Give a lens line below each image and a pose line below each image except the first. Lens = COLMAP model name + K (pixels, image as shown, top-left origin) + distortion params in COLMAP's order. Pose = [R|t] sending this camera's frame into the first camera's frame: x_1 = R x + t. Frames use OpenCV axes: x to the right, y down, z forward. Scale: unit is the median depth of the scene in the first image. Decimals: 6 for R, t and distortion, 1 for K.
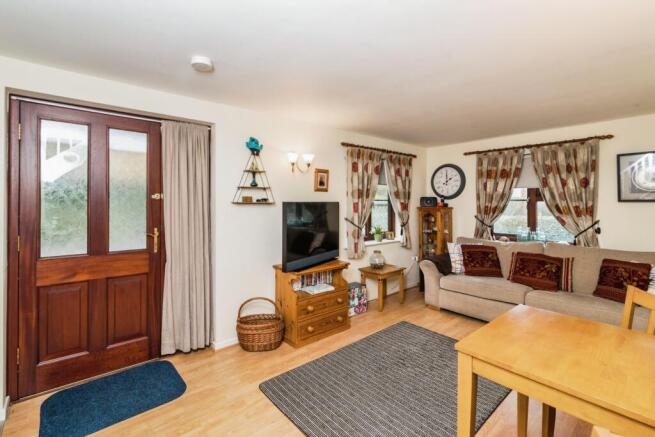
lens RADIAL K [[295.6, 0, 327.3], [0, 295.6, 205.0], [0, 0, 1]] dist [-0.000078, -0.000020]
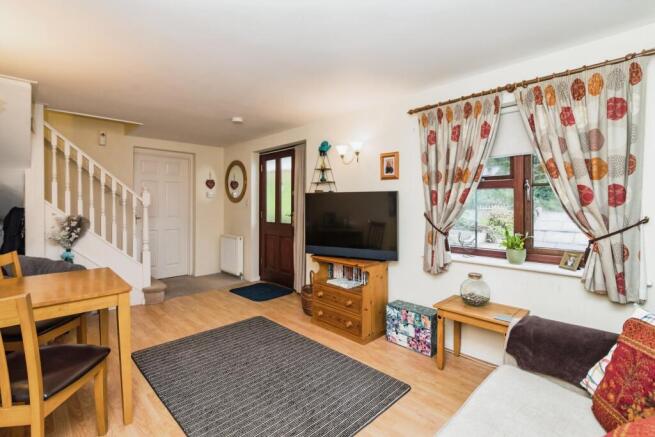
lens RADIAL K [[306.4, 0, 327.3], [0, 306.4, 207.7], [0, 0, 1]] dist [-0.001114, -0.000226]
pose [[0.067867, 0.005623, -0.997679, 0.859168], [-0.008216, 0.999953, 0.005077, 0.032170], [0.997661, 0.007853, 0.067910, 0.790886]]
